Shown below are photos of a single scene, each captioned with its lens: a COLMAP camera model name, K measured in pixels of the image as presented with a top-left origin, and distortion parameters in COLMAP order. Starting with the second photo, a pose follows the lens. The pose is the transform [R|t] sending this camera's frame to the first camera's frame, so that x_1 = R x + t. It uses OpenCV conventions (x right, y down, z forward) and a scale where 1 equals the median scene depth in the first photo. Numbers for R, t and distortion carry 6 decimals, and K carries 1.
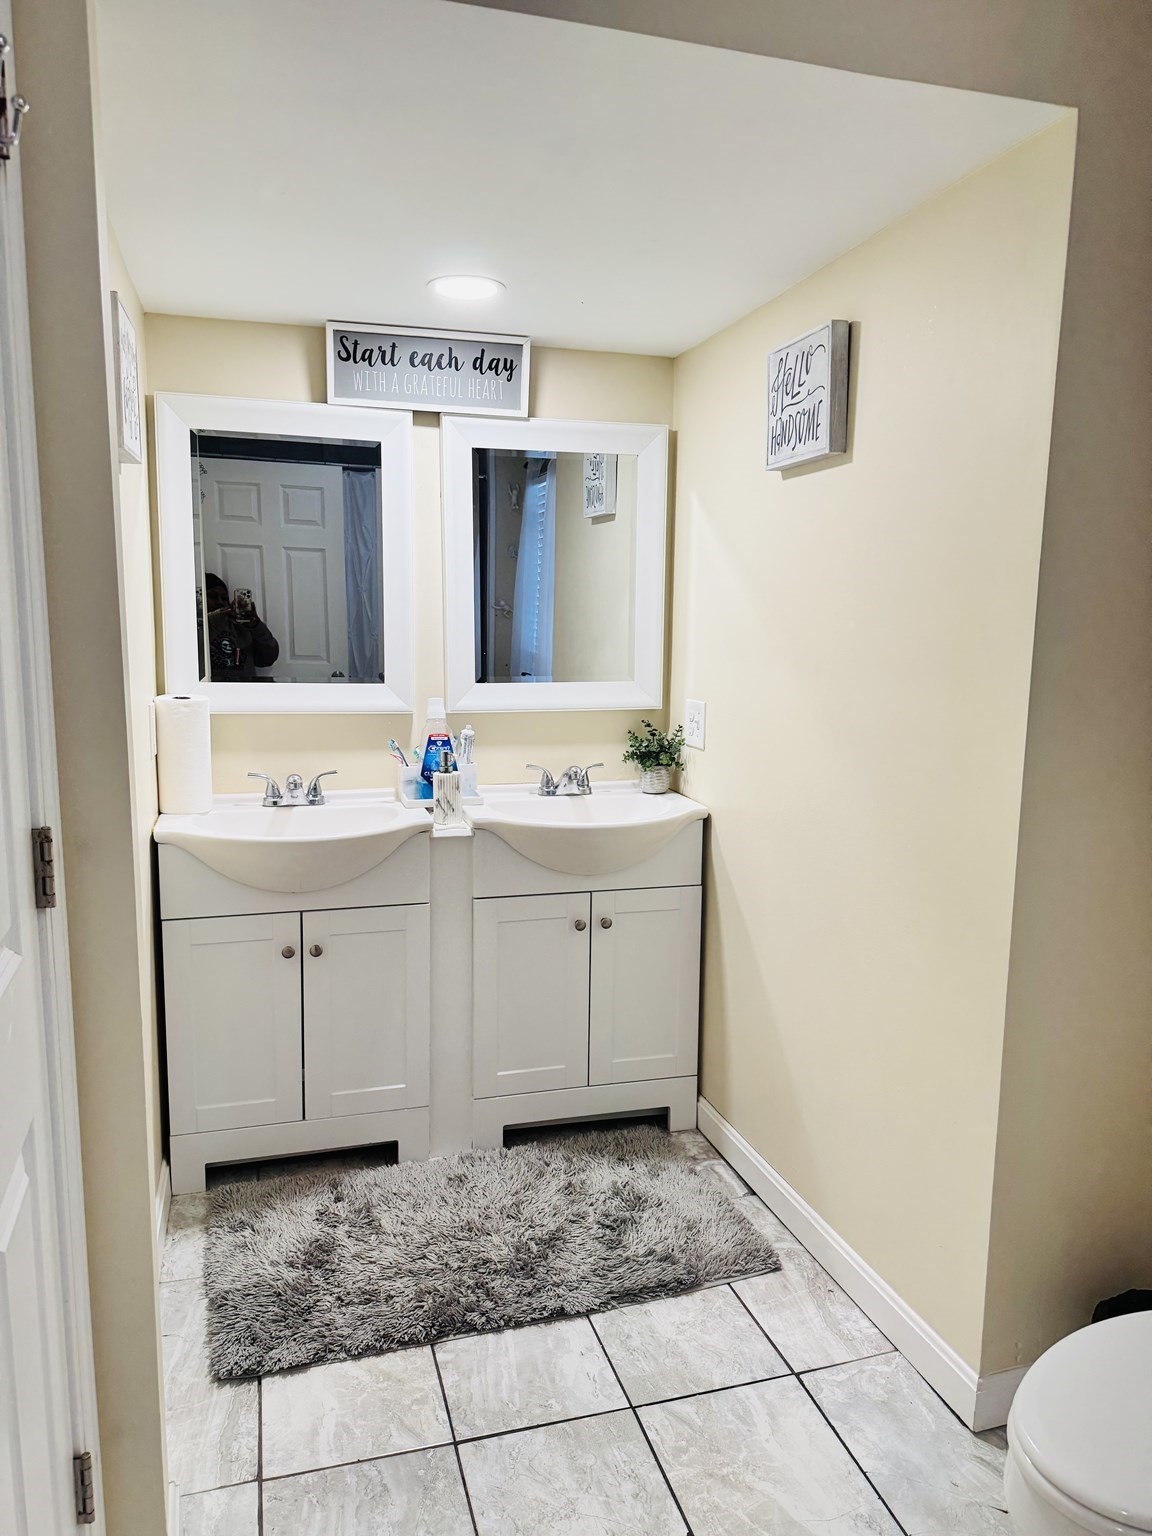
lens RADIAL K [[1078.0, 0, 576.2], [0, 1078.0, 770.1], [0, 0, 1]] dist [0.000996, -0.004526]
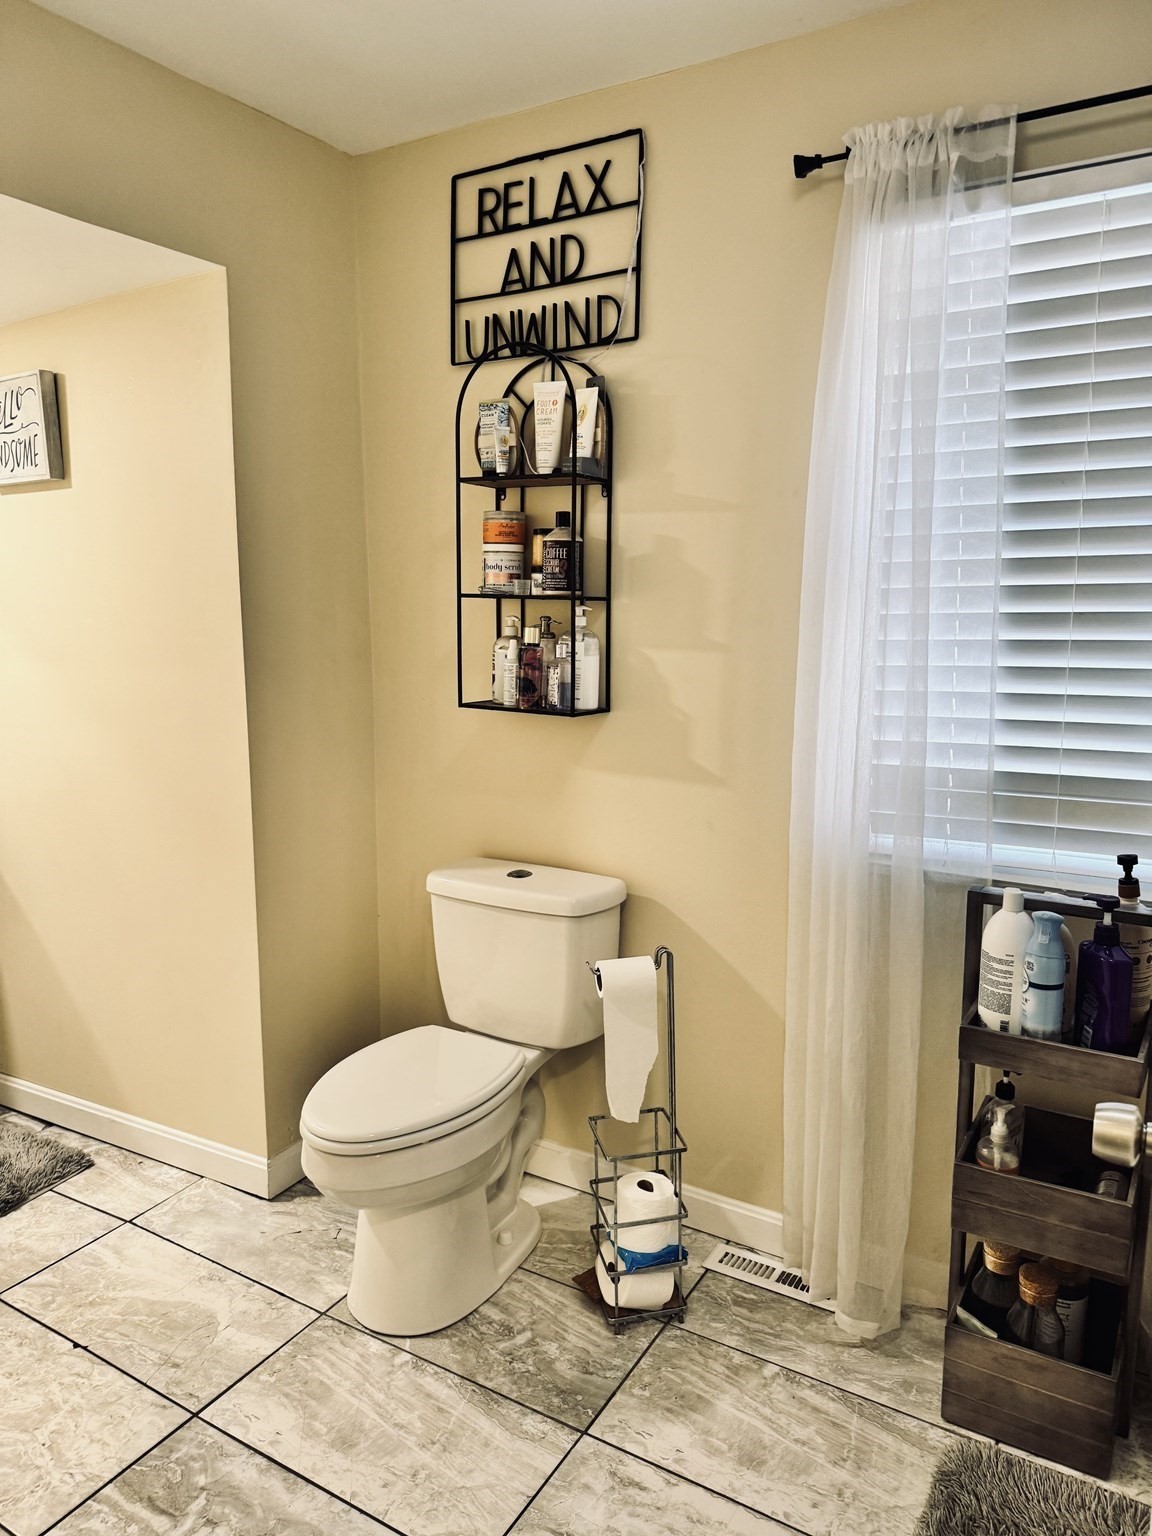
lens RADIAL K [[1078.0, 0, 574.4], [0, 1078.0, 769.2], [0, 0, 1]] dist [0.000996, -0.004526]
pose [[0.734484, -0.118297, 0.668236, -0.179610], [0.115728, 0.992100, 0.048429, 0.038775], [-0.668685, 0.041763, 0.742372, -0.277801]]
